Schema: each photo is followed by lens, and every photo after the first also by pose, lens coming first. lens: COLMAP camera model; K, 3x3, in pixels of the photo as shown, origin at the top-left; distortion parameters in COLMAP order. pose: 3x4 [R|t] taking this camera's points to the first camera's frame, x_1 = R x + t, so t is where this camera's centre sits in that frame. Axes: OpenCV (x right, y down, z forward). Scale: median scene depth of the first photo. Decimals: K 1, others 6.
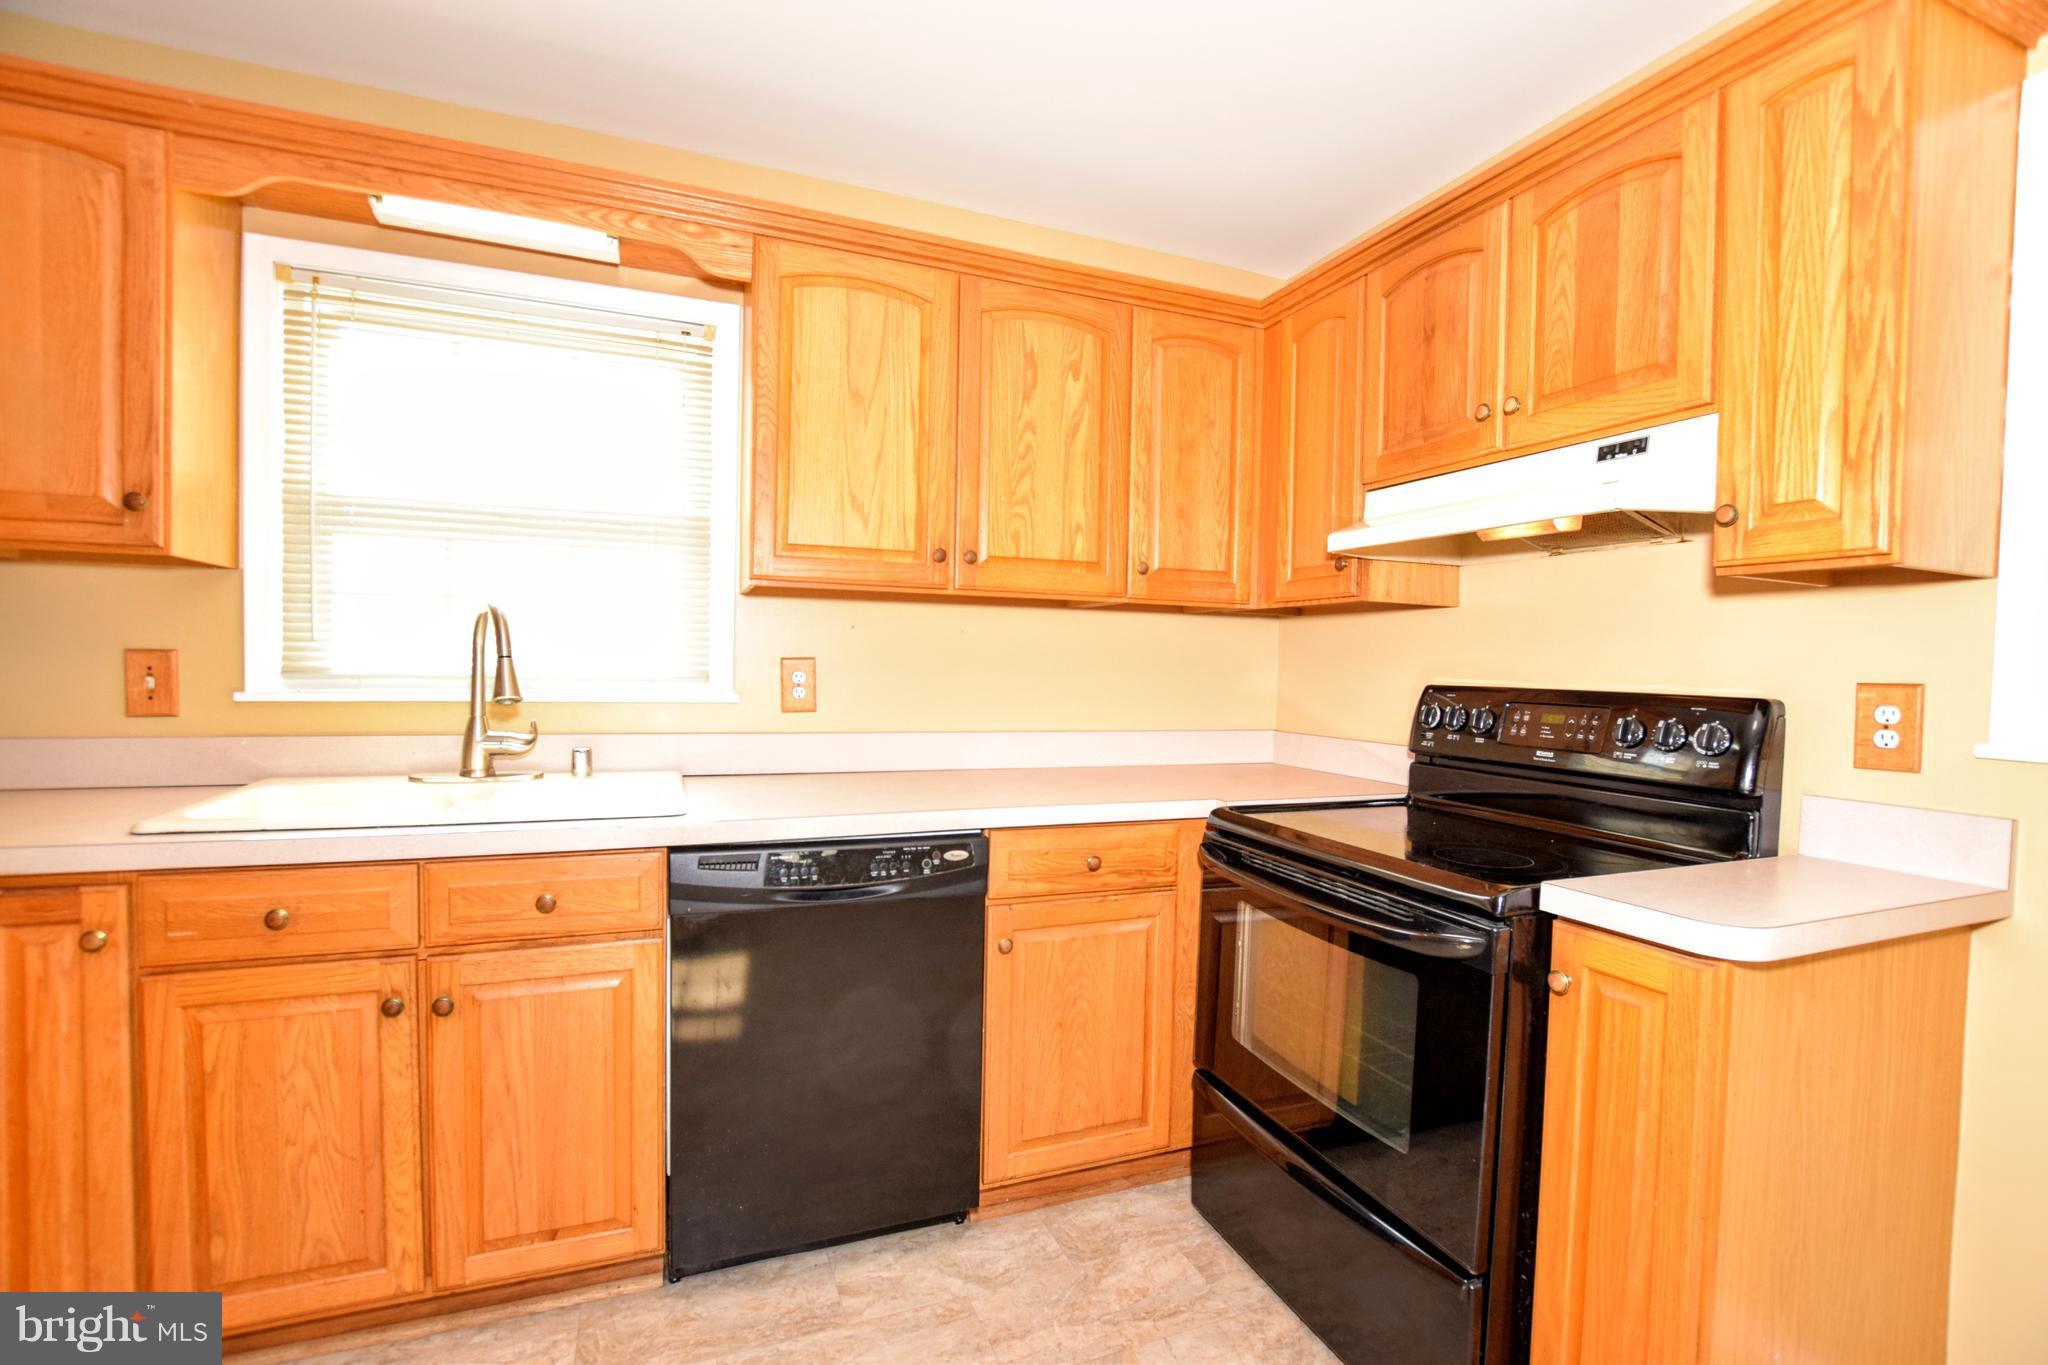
lens RADIAL K [[914.0, 0, 1029.5], [0, 914.0, 688.9], [0, 0, 1]] dist [-0.021369, 0.000777]
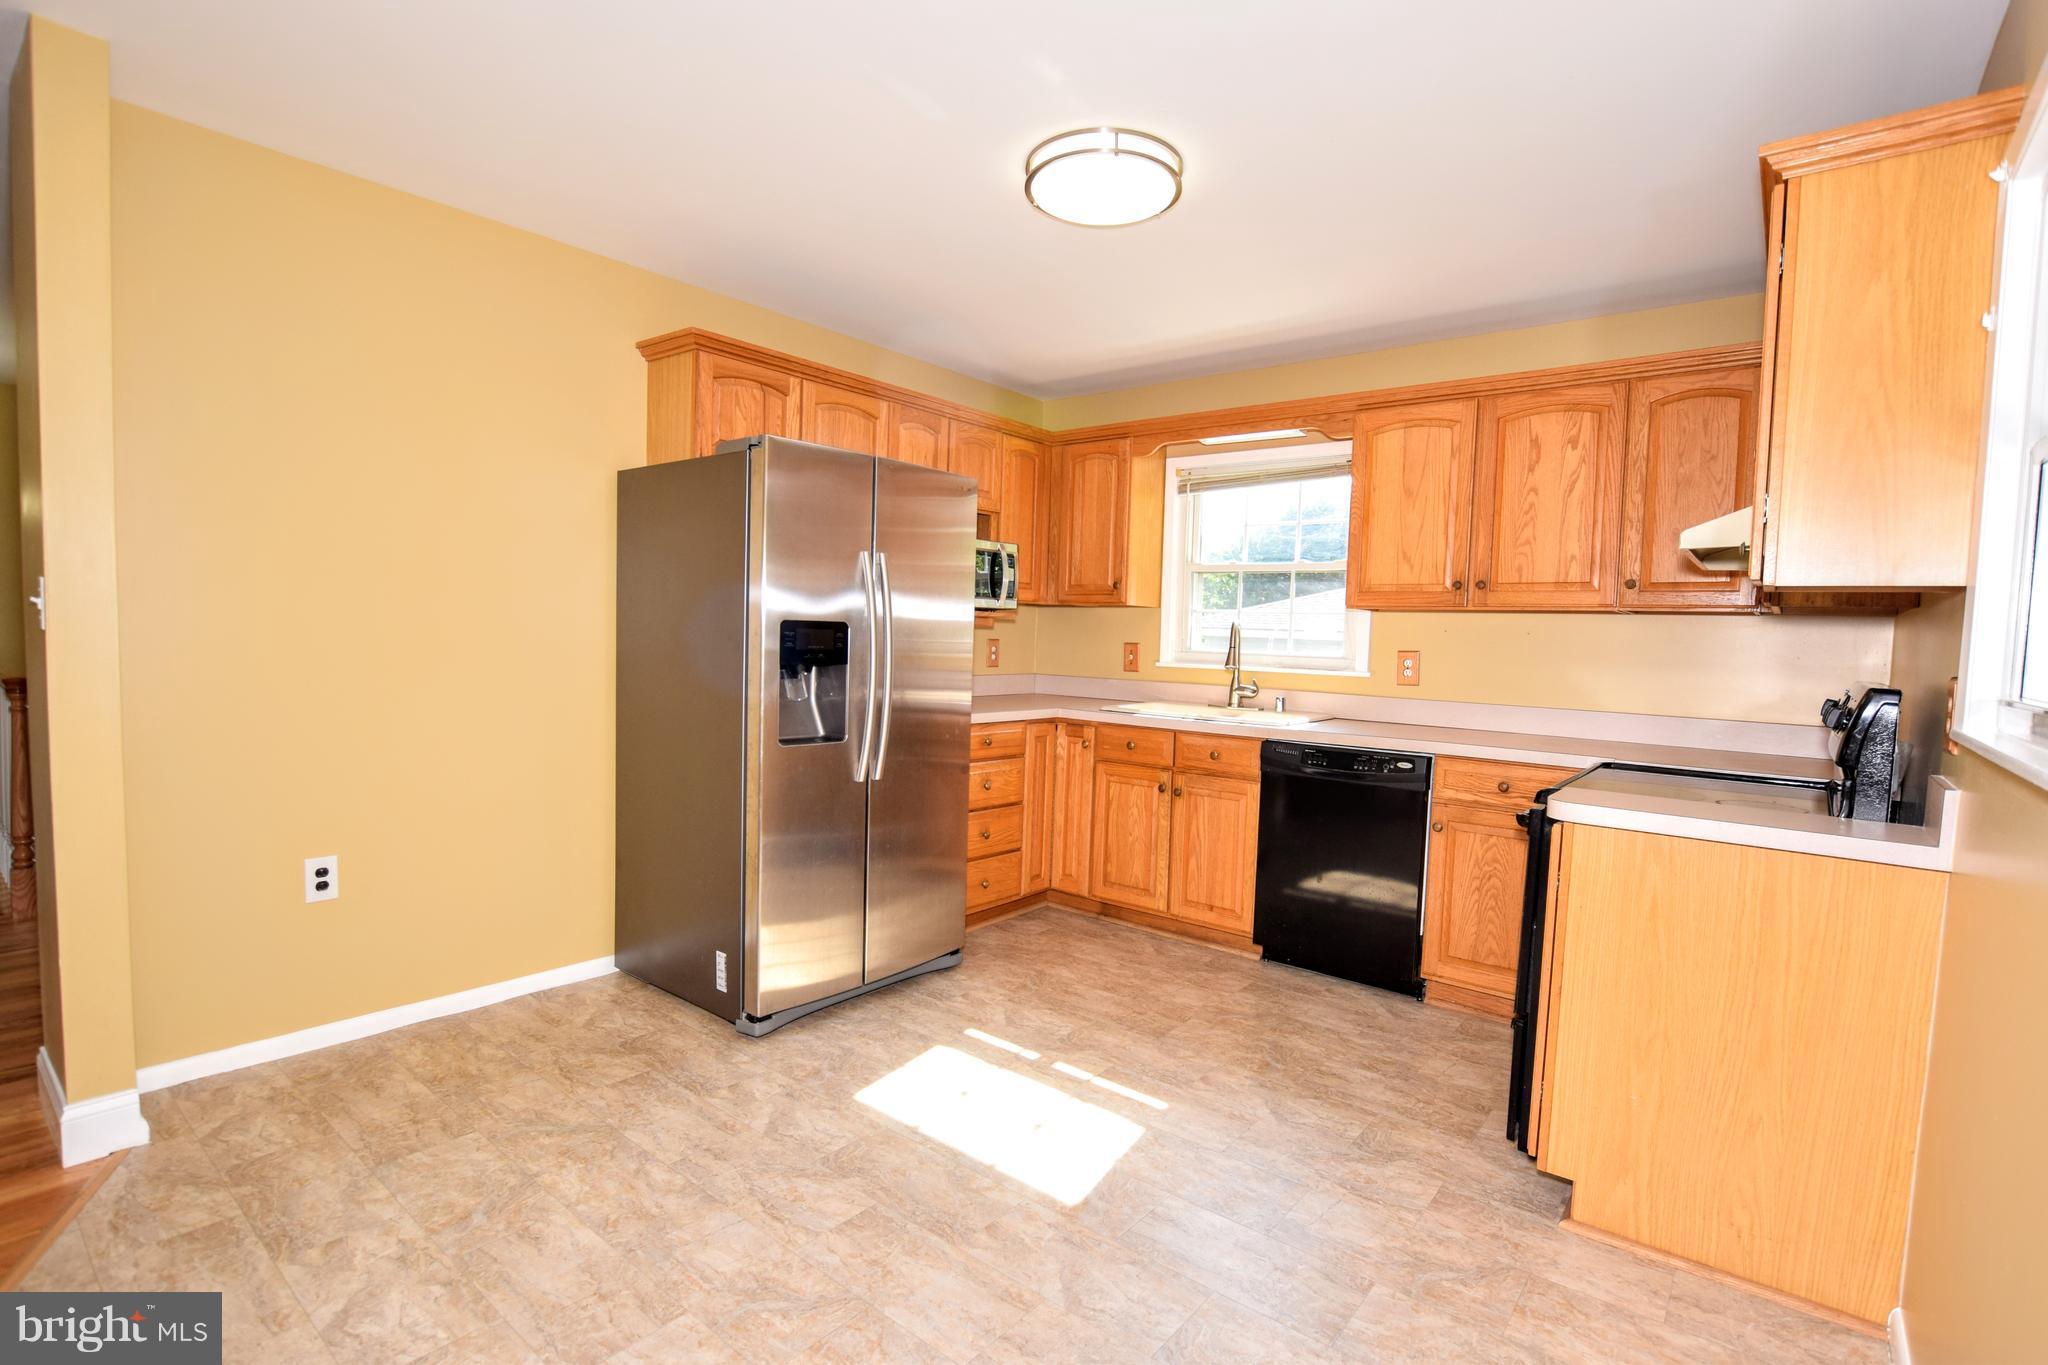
lens RADIAL K [[914.0, 0, 1029.5], [0, 914.0, 688.9], [0, 0, 1]] dist [-0.021369, 0.000777]
pose [[0.495737, 0.047137, -0.867193, 1.016679], [-0.048063, 0.998485, 0.026798, 0.026053], [0.867142, 0.028395, 0.497251, -0.448510]]
